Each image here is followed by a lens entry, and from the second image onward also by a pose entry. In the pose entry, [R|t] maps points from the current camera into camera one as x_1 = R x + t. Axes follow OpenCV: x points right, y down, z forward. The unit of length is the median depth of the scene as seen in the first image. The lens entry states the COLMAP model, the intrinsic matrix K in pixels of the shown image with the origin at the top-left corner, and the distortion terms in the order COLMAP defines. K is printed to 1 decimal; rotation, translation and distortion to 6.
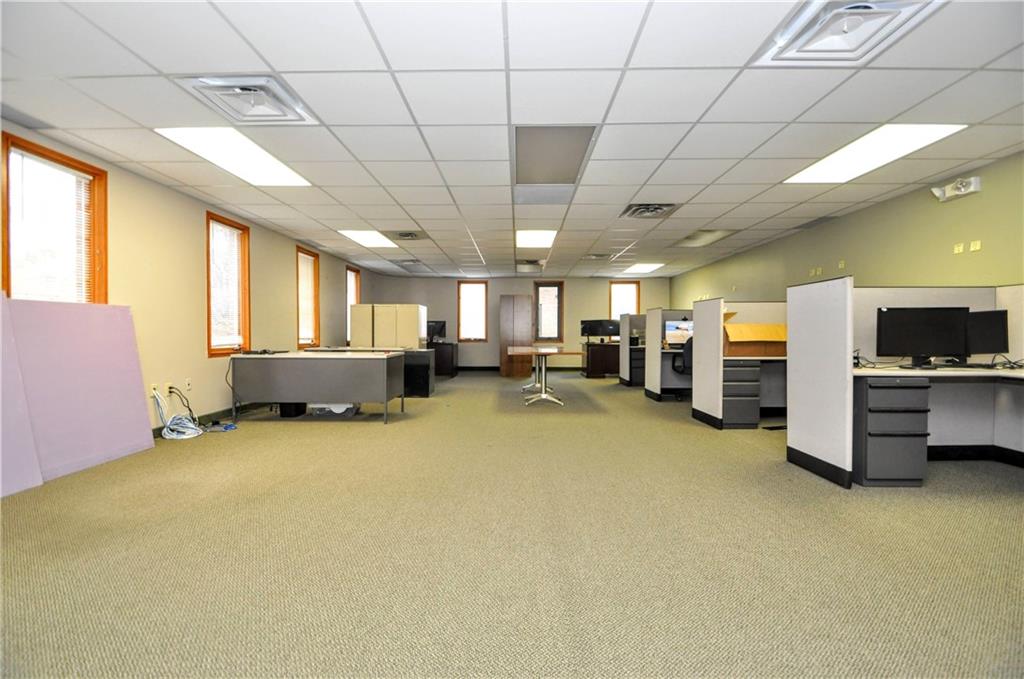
lens RADIAL K [[473.4, 0, 512.0], [0, 473.4, 339.5], [0, 0, 1]] dist [-0.057107, 0.000157]
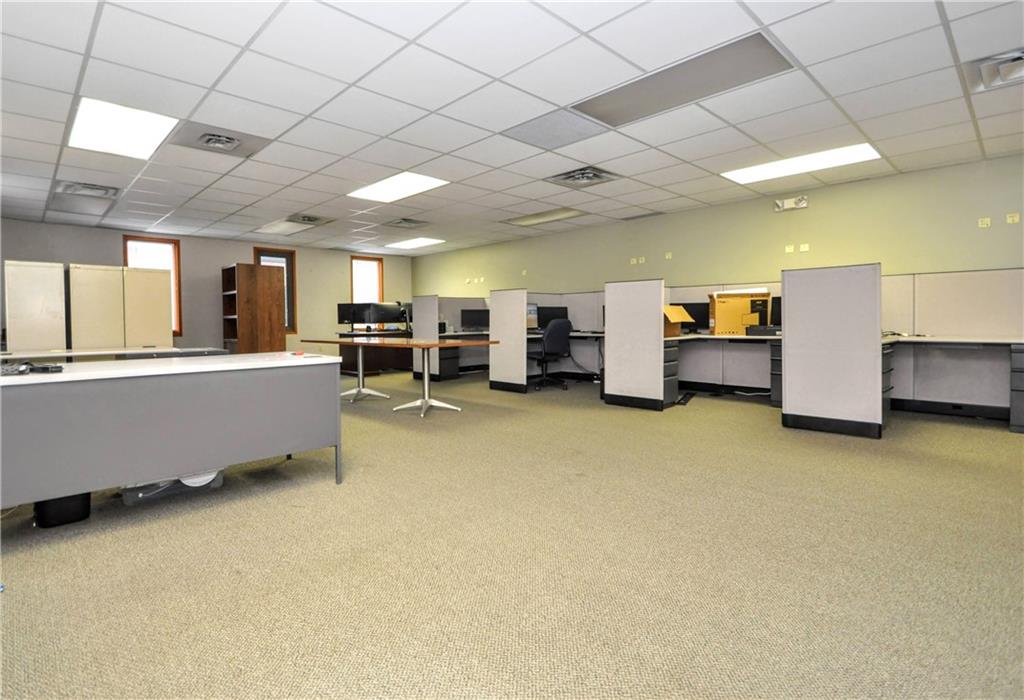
lens RADIAL K [[518.1, 0, 513.7], [0, 518.1, 334.7], [0, 0, 1]] dist [-0.002480, -0.000116]
pose [[0.696842, -0.028937, 0.716641, -0.395841], [0.022191, 0.999577, 0.018783, 0.001022], [-0.716882, 0.002814, 0.697189, 0.312589]]
